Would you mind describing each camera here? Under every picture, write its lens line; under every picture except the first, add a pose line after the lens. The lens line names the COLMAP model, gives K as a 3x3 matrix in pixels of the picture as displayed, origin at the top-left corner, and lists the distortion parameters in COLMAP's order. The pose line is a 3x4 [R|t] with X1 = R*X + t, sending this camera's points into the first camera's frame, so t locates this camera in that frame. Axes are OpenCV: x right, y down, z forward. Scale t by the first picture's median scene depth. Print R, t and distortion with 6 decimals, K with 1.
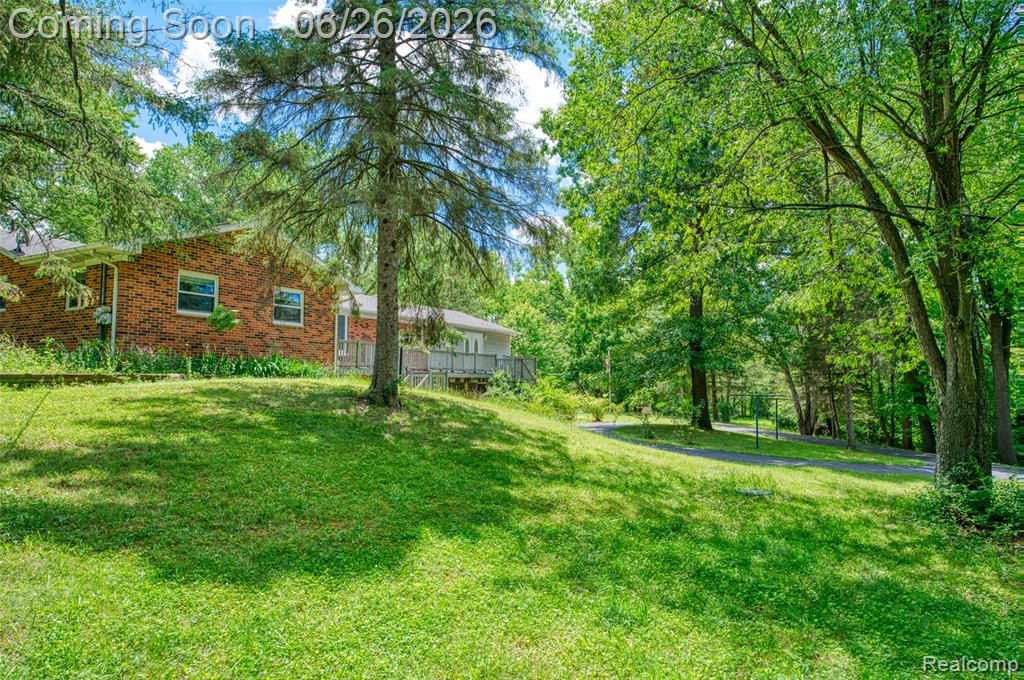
lens RADIAL K [[695.9, 0, 513.3], [0, 695.9, 342.9], [0, 0, 1]] dist [0.006516, 0.007359]
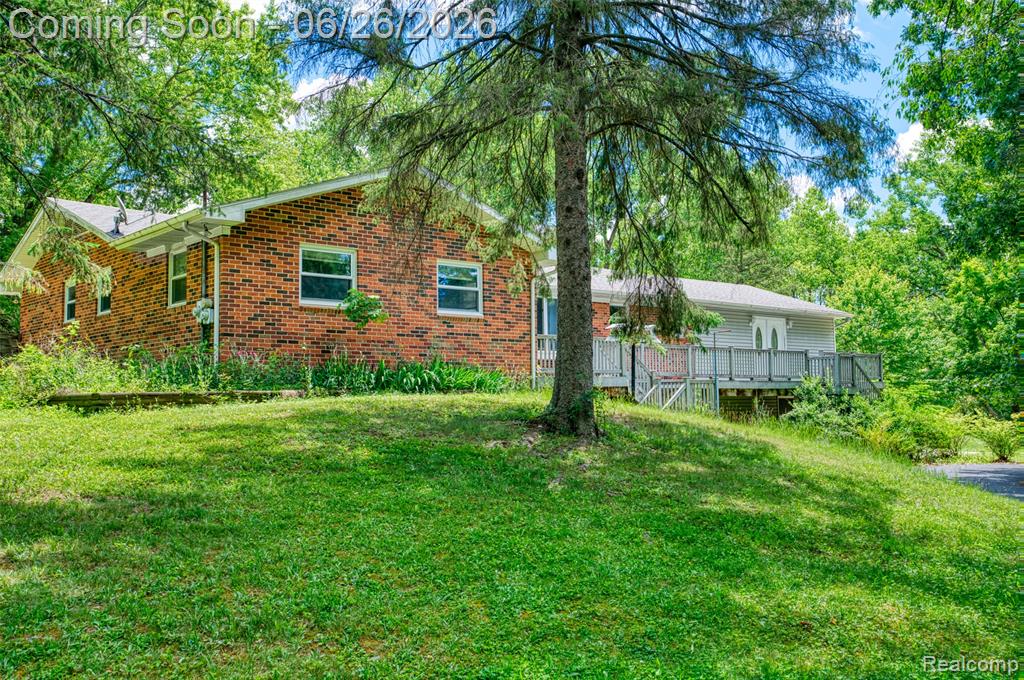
lens RADIAL K [[992.2, 0, 510.9], [0, 992.2, 340.8], [0, 0, 1]] dist [0.090462, 0.000000]
pose [[0.935168, -0.036509, -0.352317, 0.072309], [0.035891, 0.999321, -0.008289, 0.010368], [0.352380, -0.004893, 0.935844, 0.131252]]
